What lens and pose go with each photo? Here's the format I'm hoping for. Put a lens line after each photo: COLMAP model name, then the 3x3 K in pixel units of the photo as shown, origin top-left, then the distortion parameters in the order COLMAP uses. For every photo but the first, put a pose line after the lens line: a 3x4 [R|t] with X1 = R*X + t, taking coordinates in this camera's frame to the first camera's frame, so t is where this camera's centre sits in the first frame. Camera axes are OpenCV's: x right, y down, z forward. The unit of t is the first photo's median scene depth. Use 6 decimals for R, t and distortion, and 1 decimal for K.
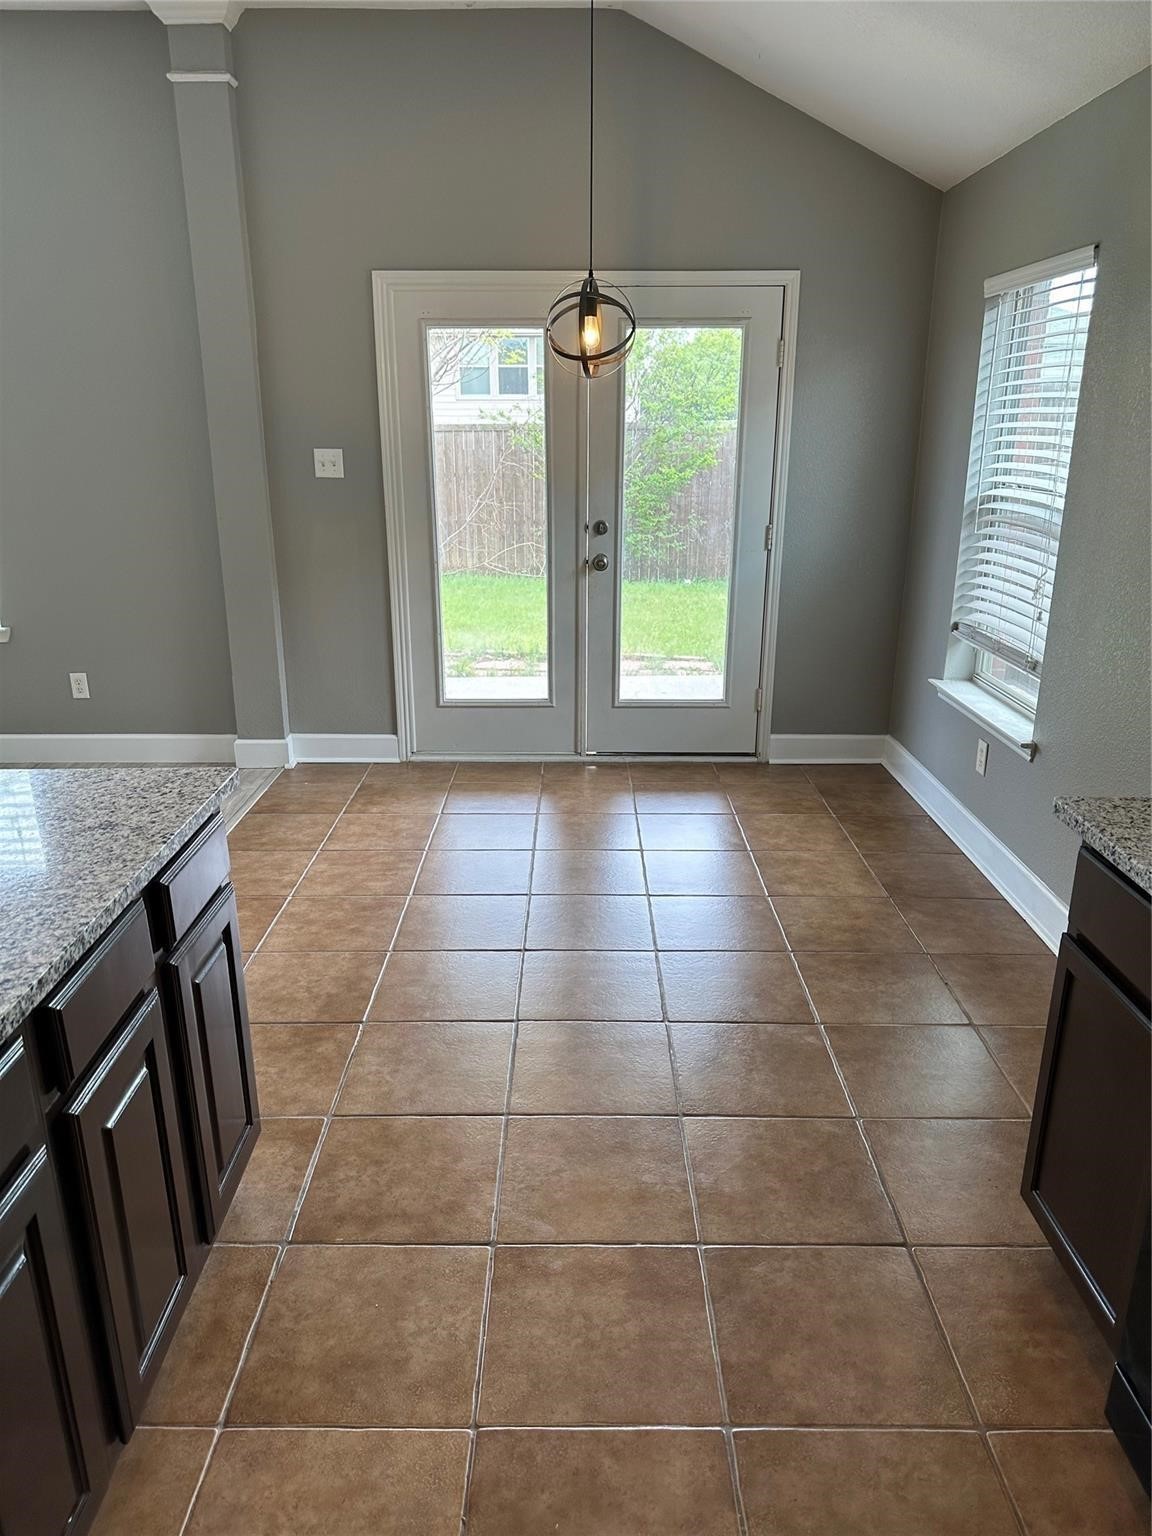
lens RADIAL K [[1079.2, 0, 571.3], [0, 1079.2, 775.2], [0, 0, 1]] dist [0.051492, -0.058218]
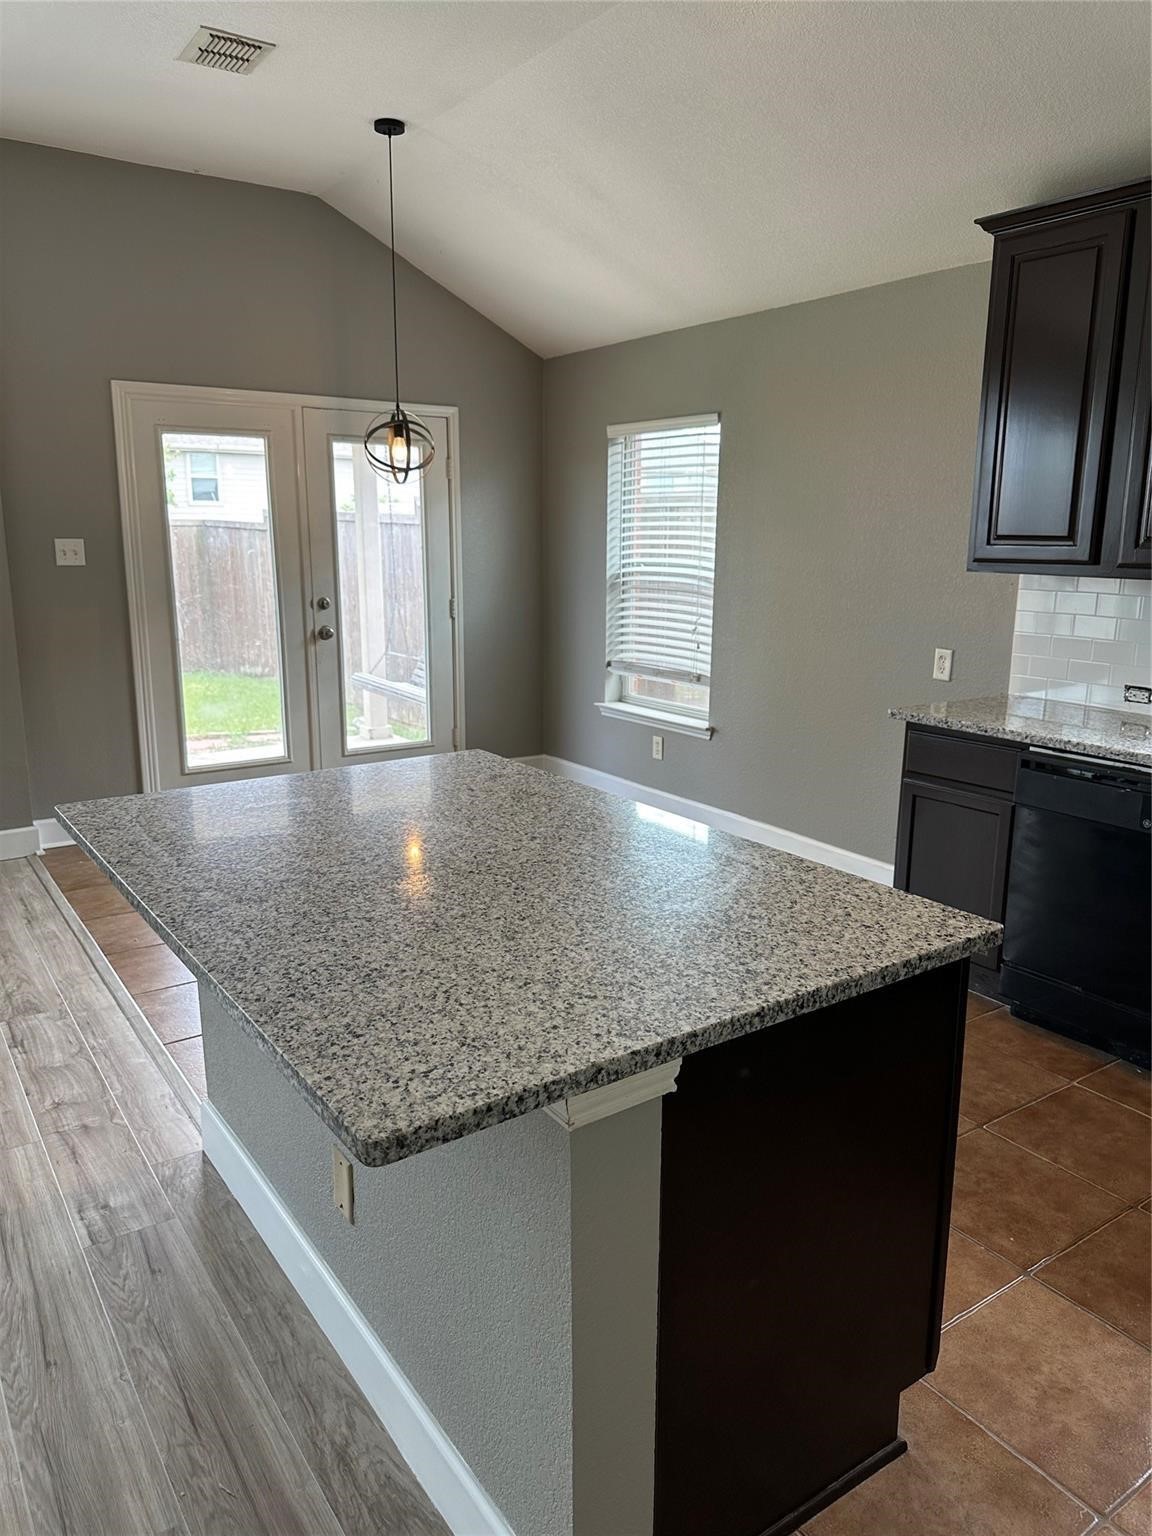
lens RADIAL K [[1079.2, 0, 574.7], [0, 1079.2, 770.2], [0, 0, 1]] dist [0.051492, -0.058218]
pose [[0.823739, -0.118903, 0.554360, -0.446793], [0.169548, 0.984680, -0.040735, 0.045471], [-0.541024, 0.127545, 0.831279, -0.109372]]
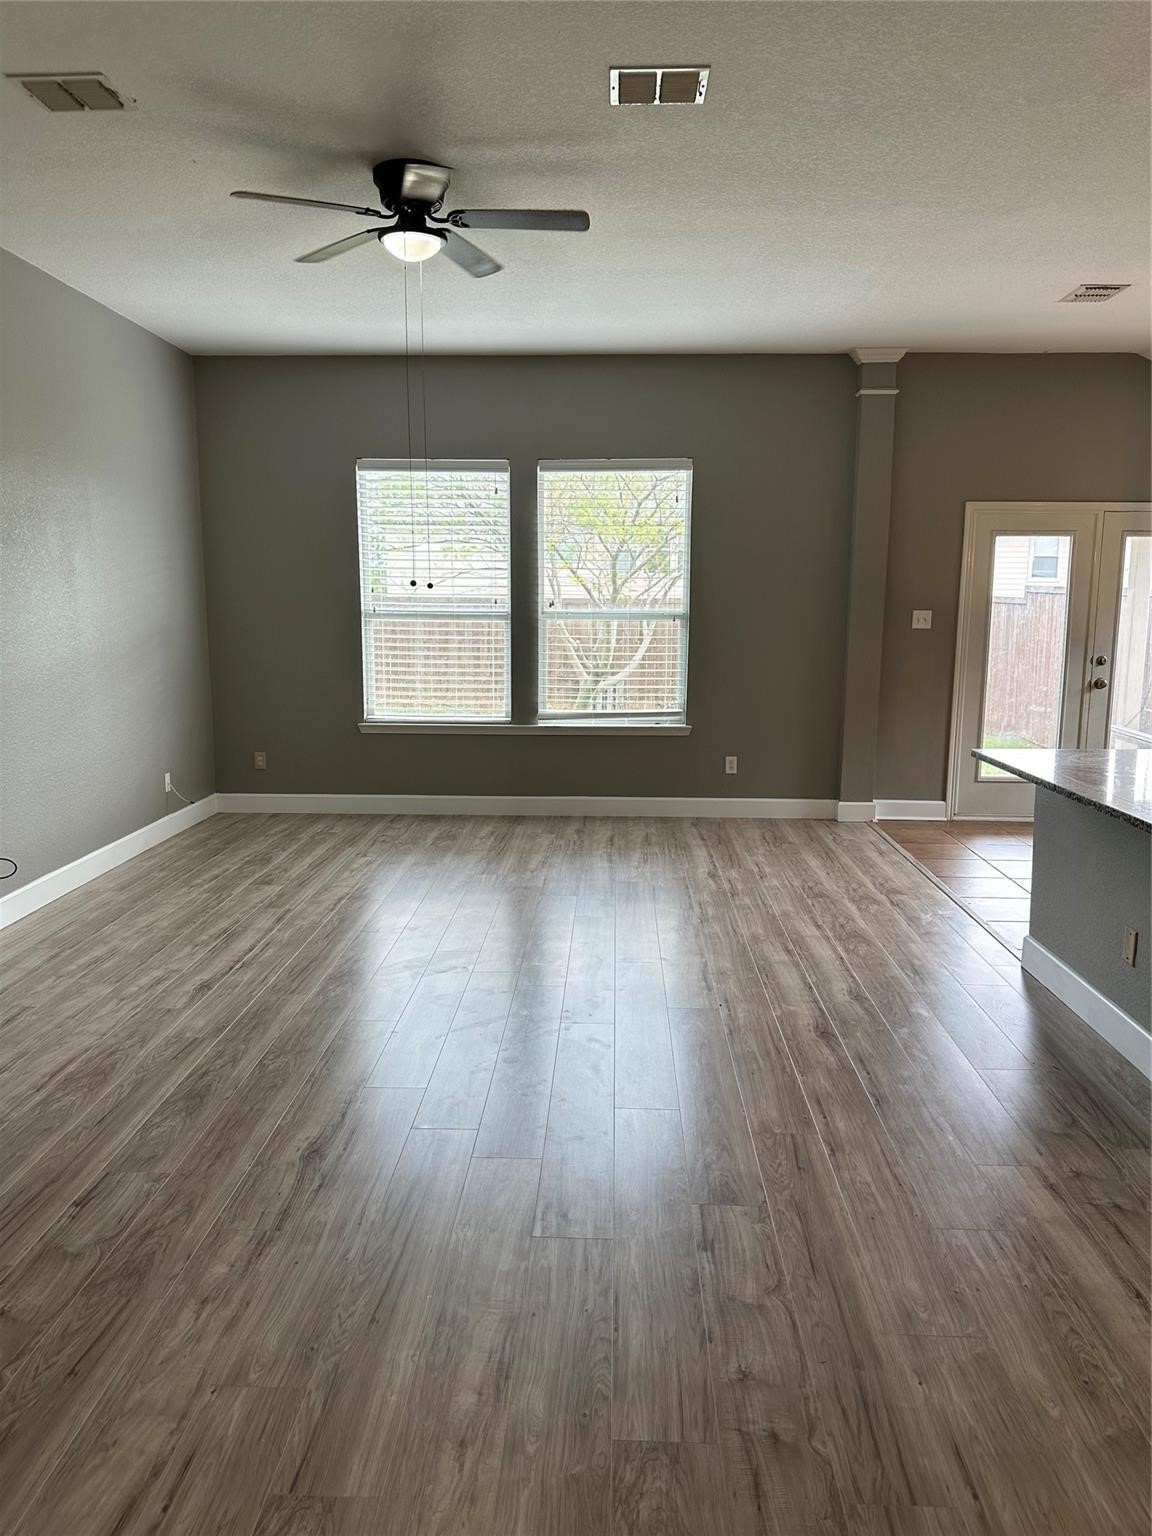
lens RADIAL K [[1079.2, 0, 576.3], [0, 1079.2, 764.2], [0, 0, 1]] dist [0.051492, -0.058218]
pose [[0.999466, 0.010551, -0.030917, -0.687758], [-0.015418, 0.986725, -0.161666, 0.175516], [0.028801, 0.162057, 0.986361, -0.508669]]
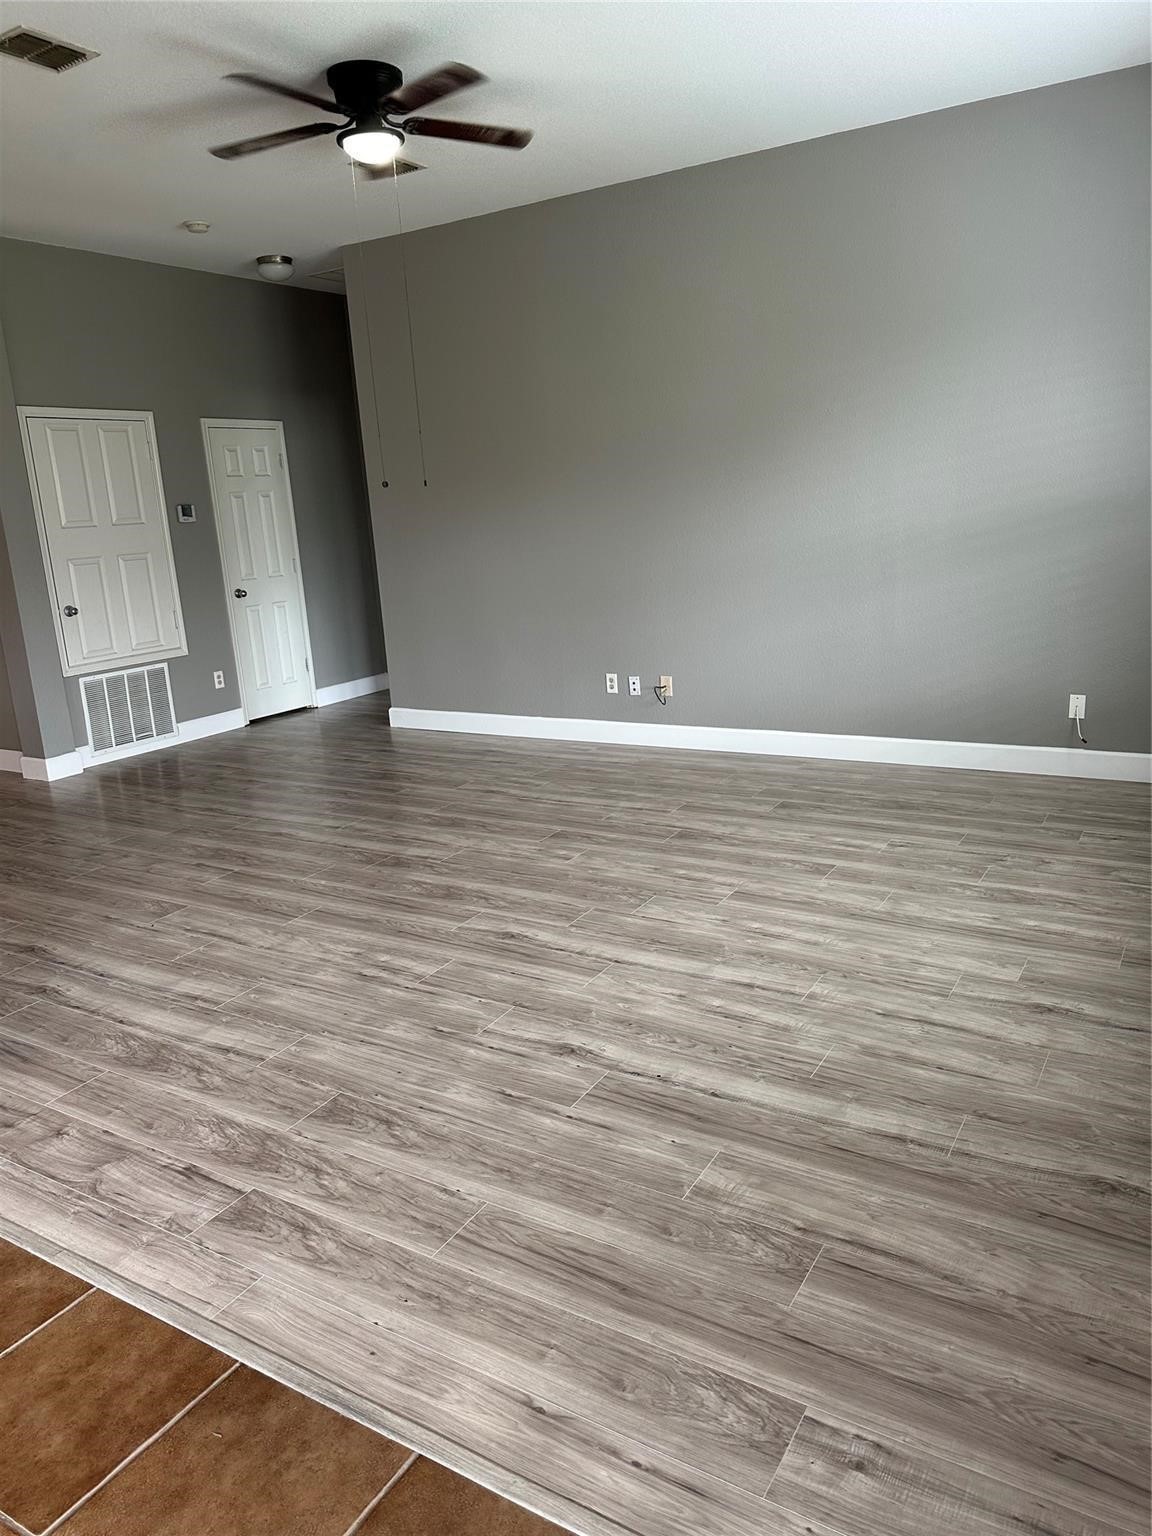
lens RADIAL K [[1079.2, 0, 563.1], [0, 1079.2, 757.6], [0, 0, 1]] dist [0.051492, -0.058218]
pose [[-0.519892, 0.237161, -0.820650, -0.065272], [-0.201237, 0.899647, 0.387476, -0.317662], [0.830190, 0.366591, -0.419994, 1.012821]]
